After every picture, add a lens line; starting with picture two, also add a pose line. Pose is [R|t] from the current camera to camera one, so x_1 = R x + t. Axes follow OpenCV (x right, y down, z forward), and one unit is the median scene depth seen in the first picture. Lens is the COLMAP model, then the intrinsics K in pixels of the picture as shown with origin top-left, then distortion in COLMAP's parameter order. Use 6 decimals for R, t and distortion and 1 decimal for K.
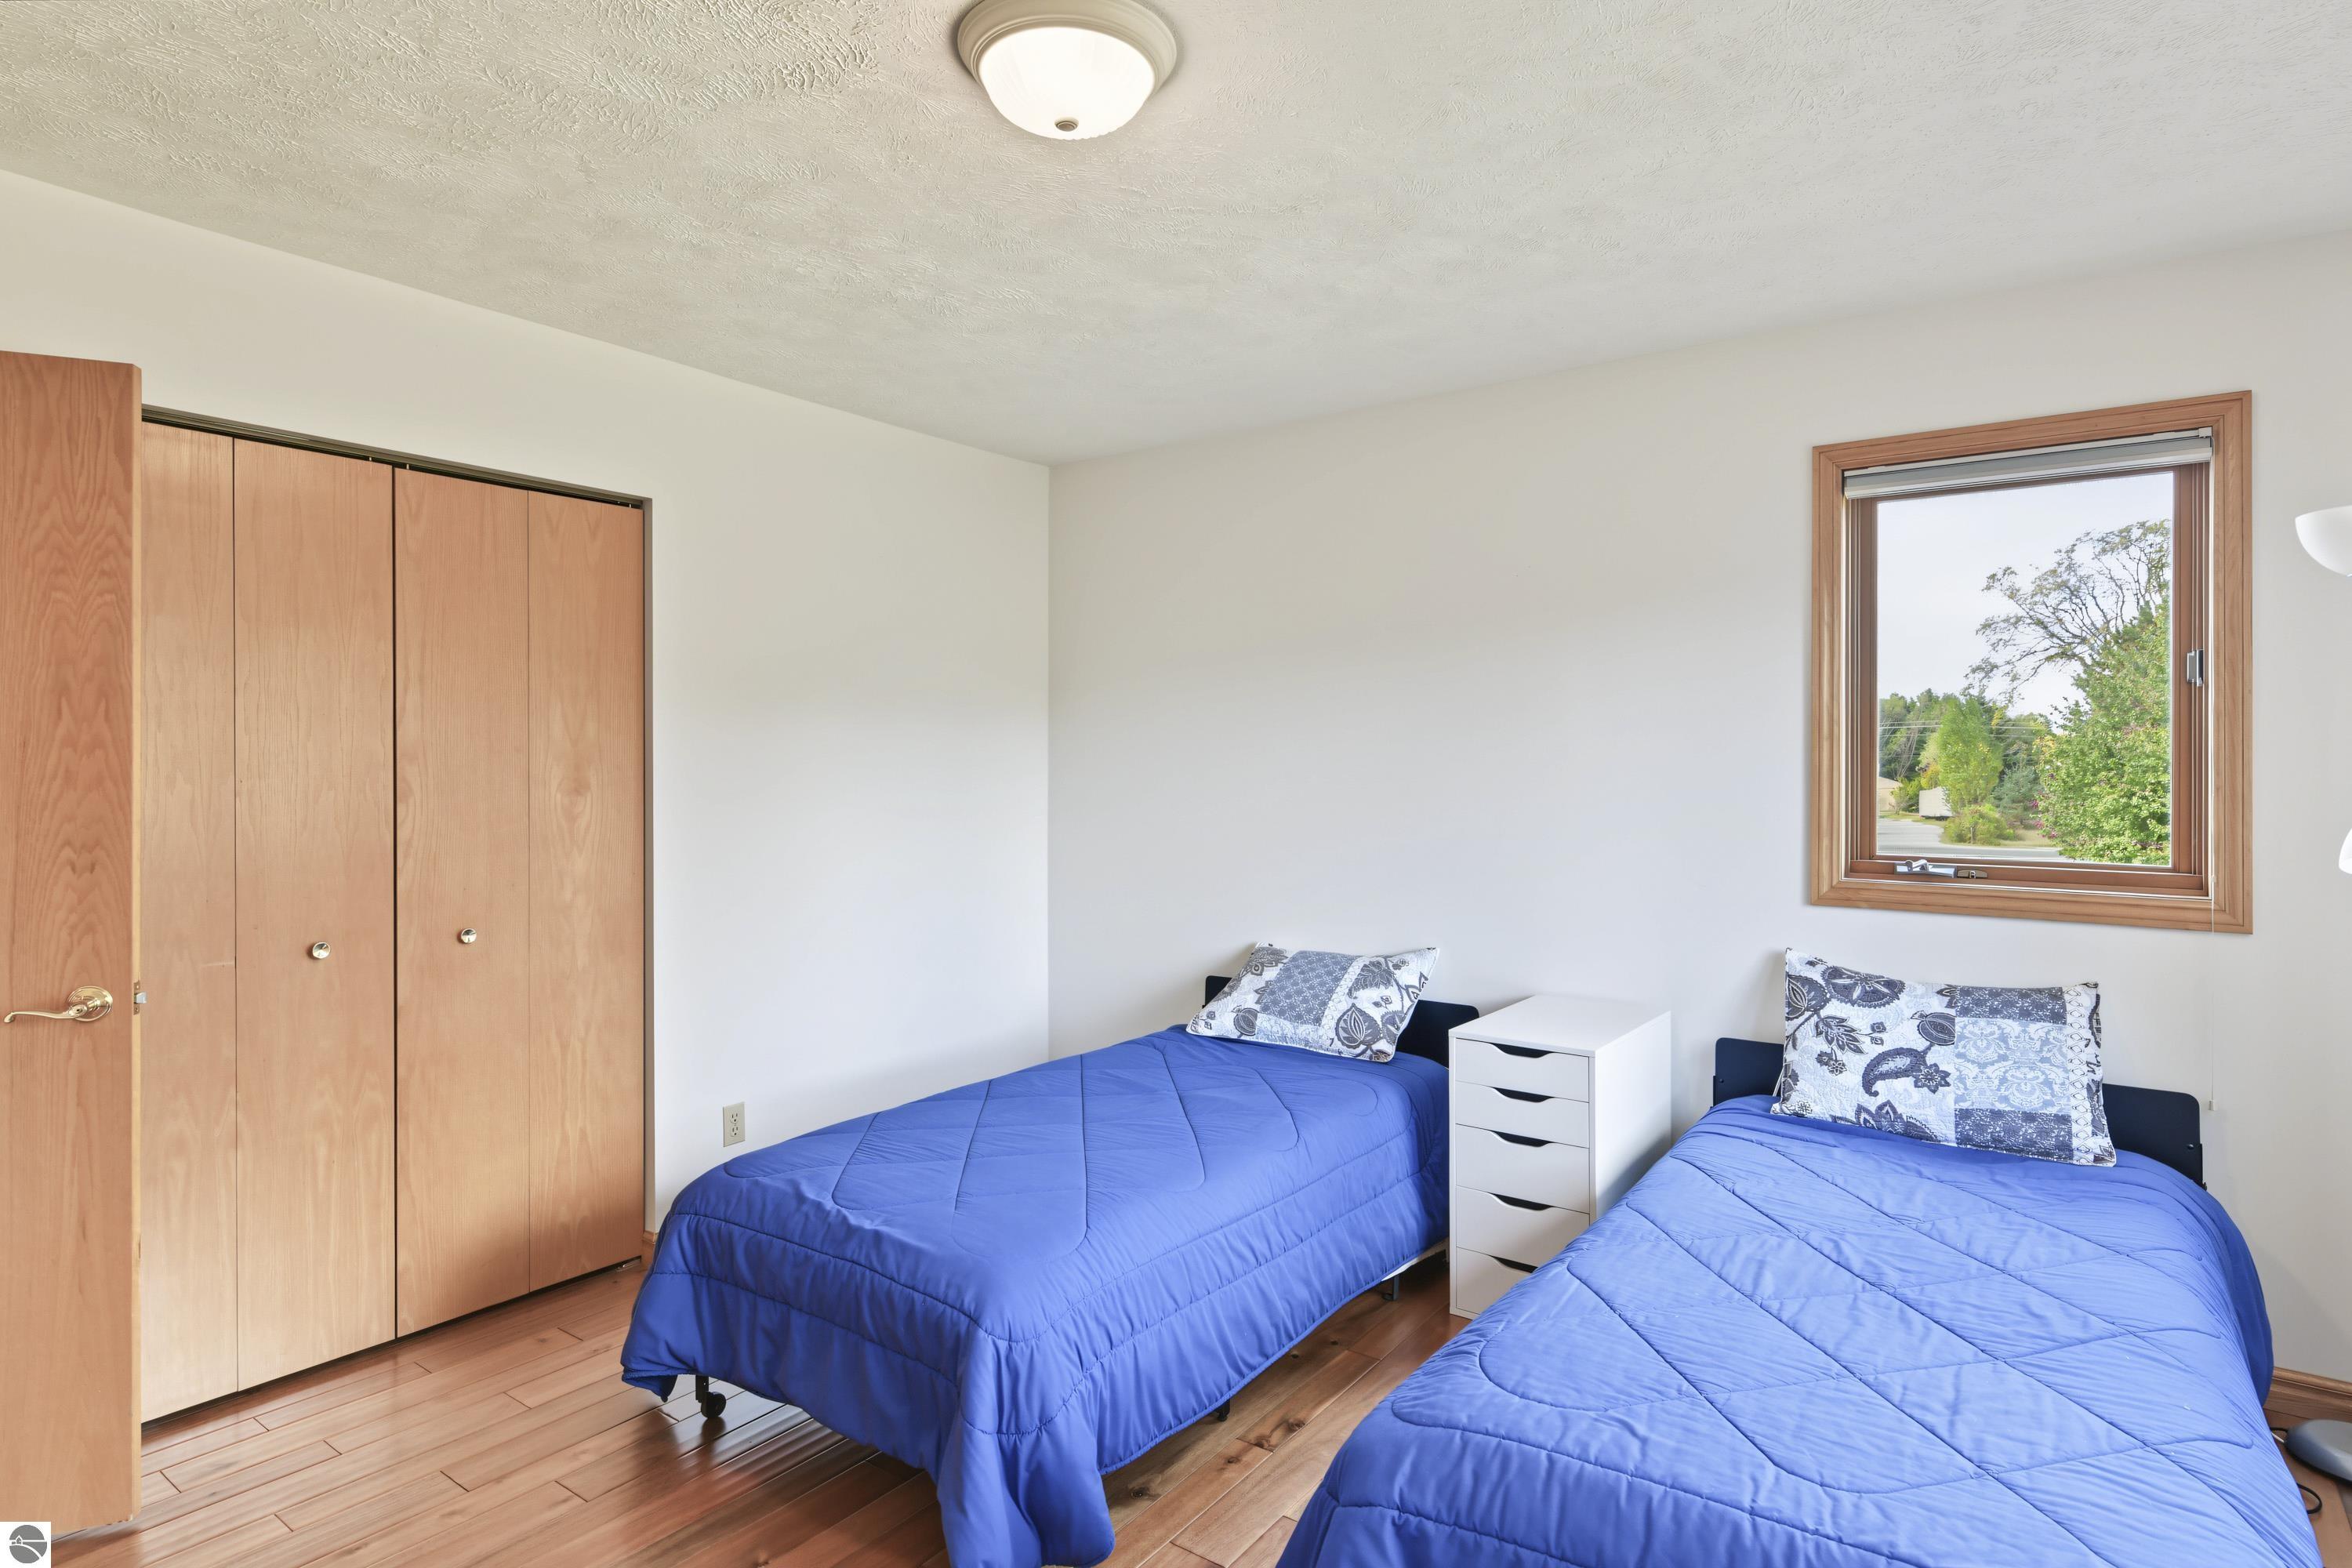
lens RADIAL K [[1251.7, 0, 1179.8], [0, 1251.7, 788.1], [0, 0, 1]] dist [0.004164, 0.000448]
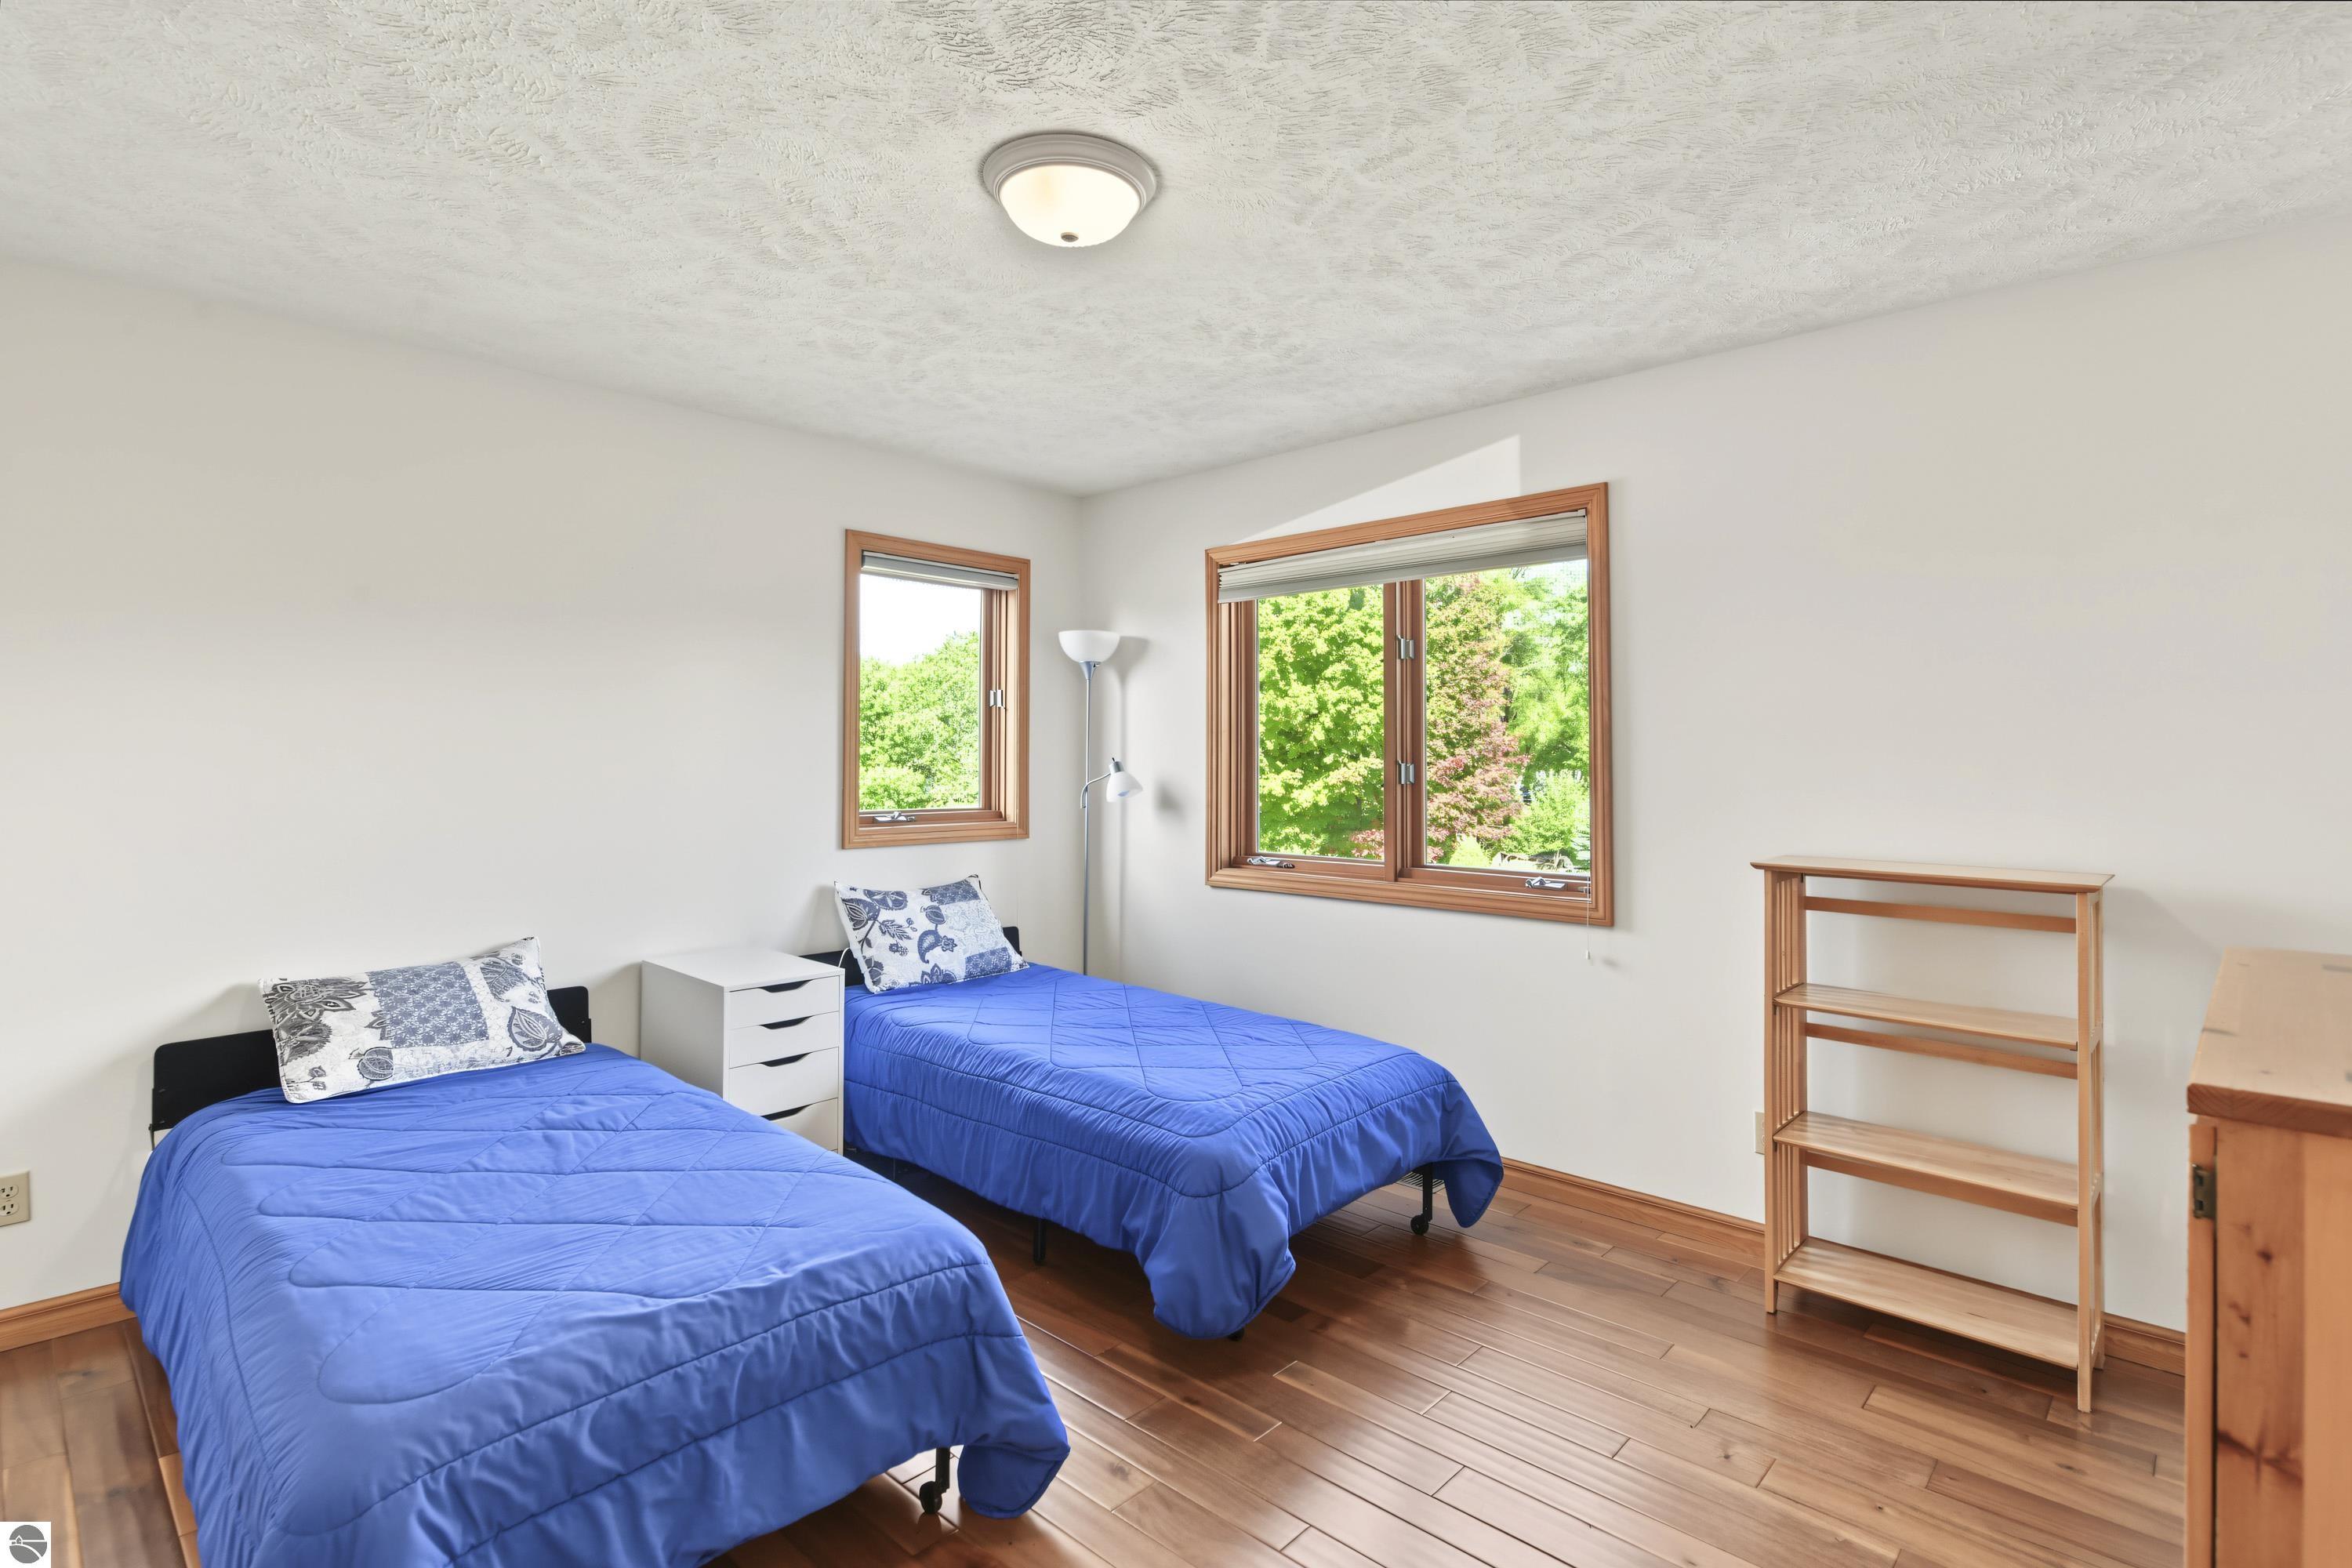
lens RADIAL K [[1140.2, 0, 1178.9], [0, 1140.2, 761.1], [0, 0, 1]] dist [-0.002177, -0.005590]
pose [[0.124658, -0.004163, 0.992191, -0.796386], [0.022125, 0.999754, 0.001415, 0.000269], [-0.991953, 0.021775, 0.124720, 0.502077]]
